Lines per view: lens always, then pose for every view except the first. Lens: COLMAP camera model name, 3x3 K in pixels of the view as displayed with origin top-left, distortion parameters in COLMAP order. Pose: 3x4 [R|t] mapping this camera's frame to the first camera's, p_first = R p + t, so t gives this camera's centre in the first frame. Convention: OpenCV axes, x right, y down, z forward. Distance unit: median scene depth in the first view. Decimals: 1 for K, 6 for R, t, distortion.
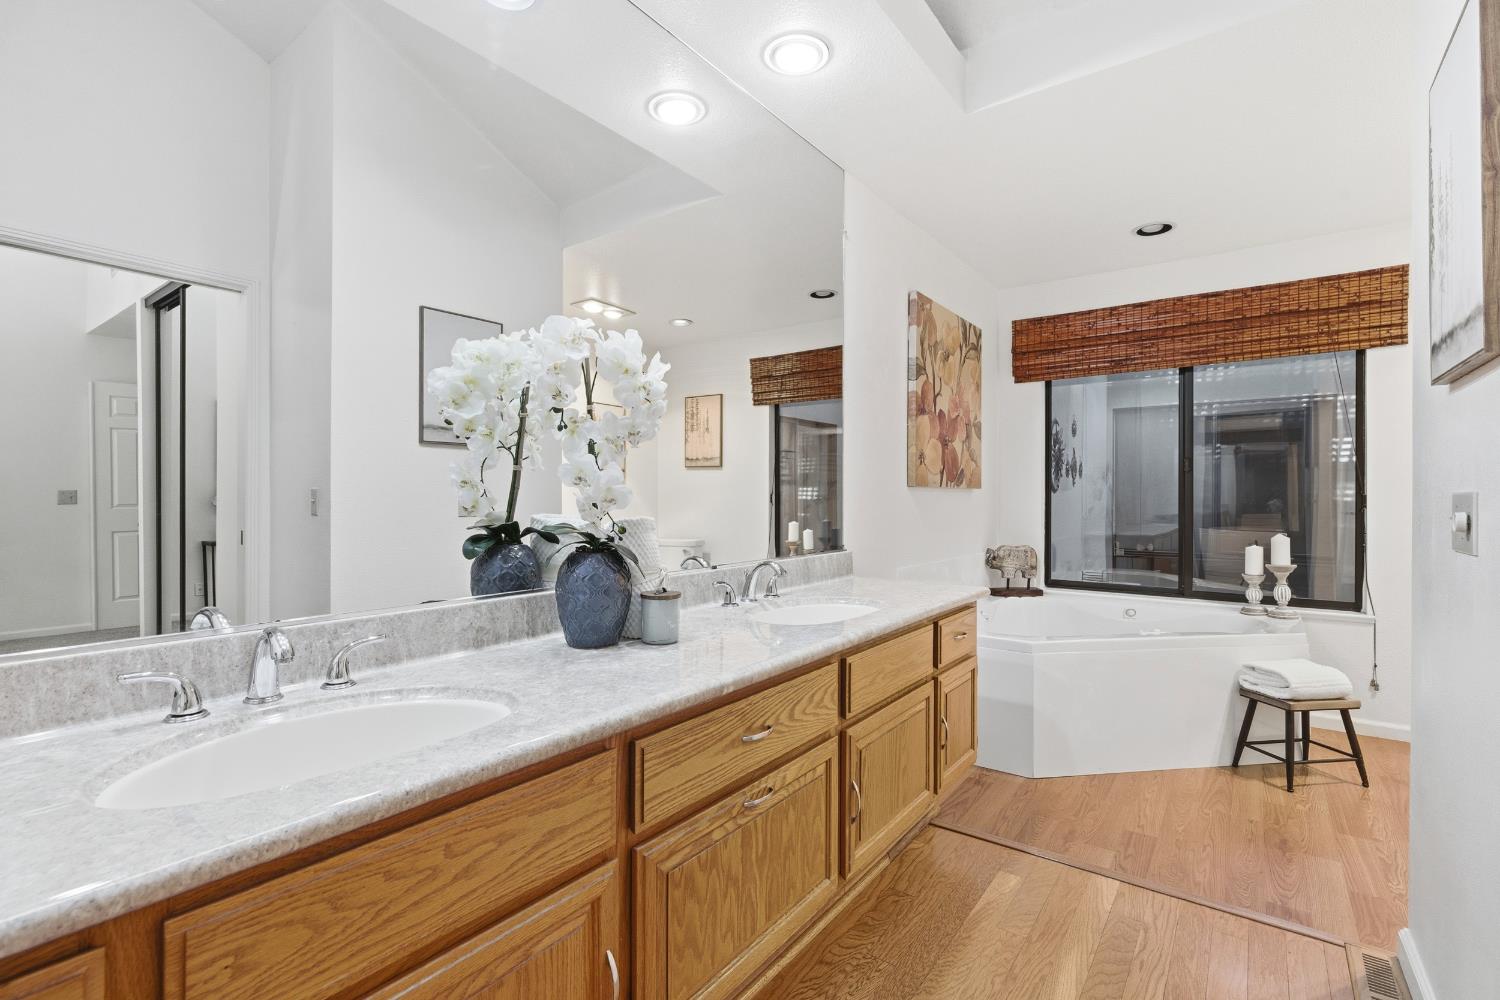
lens RADIAL K [[678.1, 0, 755.9], [0, 678.1, 496.4], [0, 0, 1]] dist [-0.006333, -0.000304]
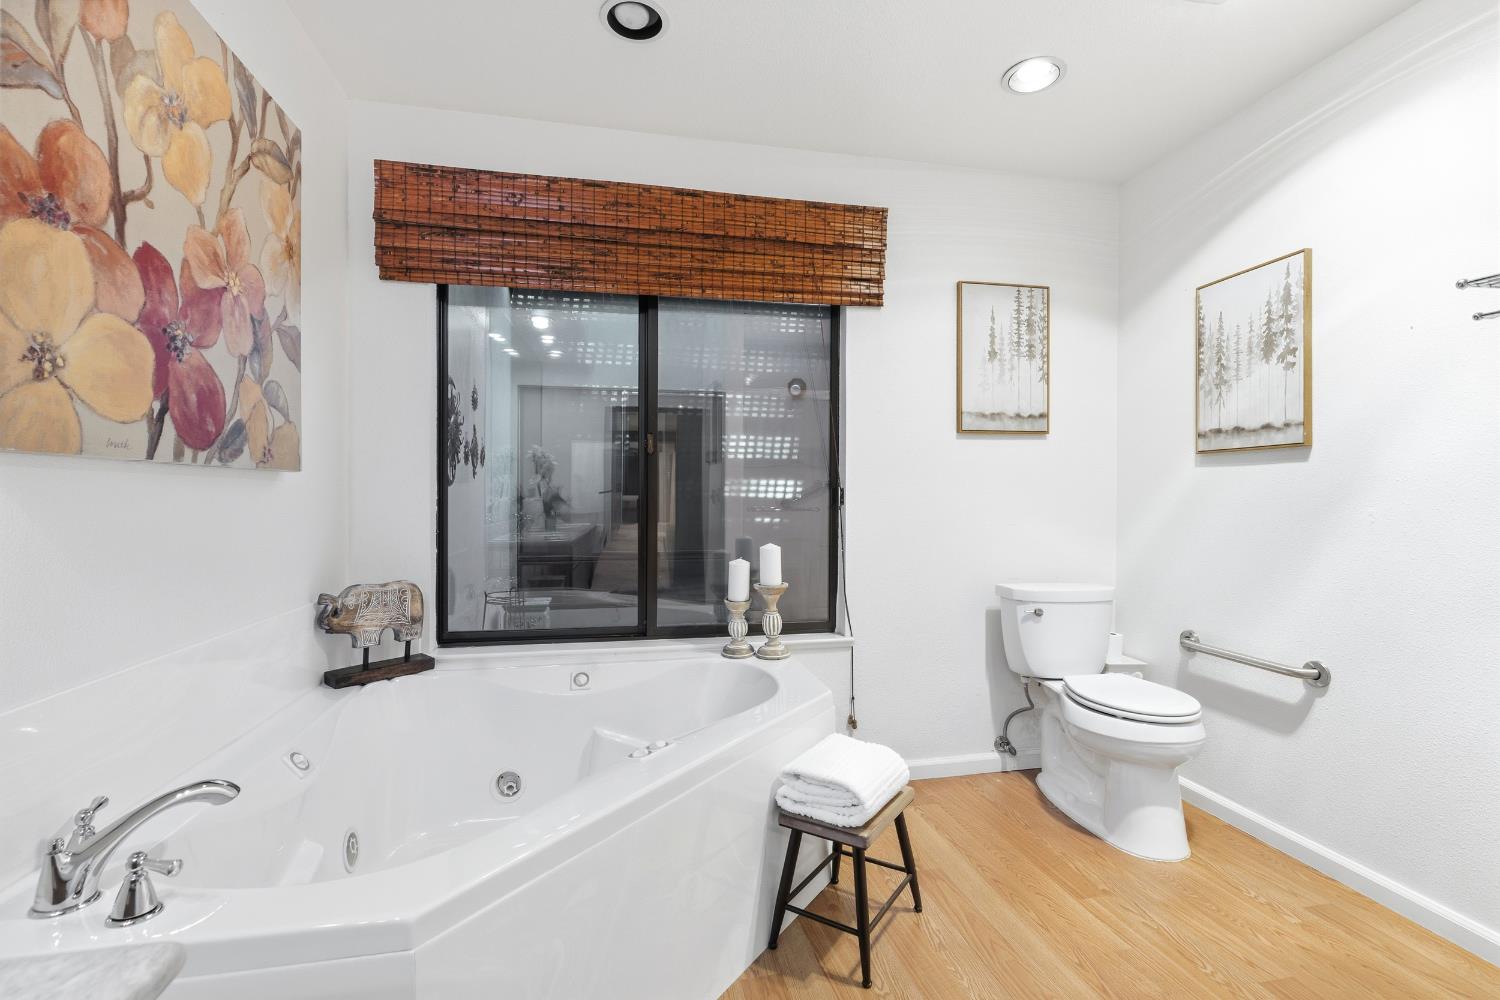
lens RADIAL K [[678.1, 0, 755.9], [0, 678.1, 496.4], [0, 0, 1]] dist [-0.006333, -0.000304]
pose [[0.659957, -0.003626, 0.751294, 0.202783], [-0.000386, 0.999987, 0.005165, 0.003337], [-0.751303, -0.003699, 0.659947, 0.487787]]
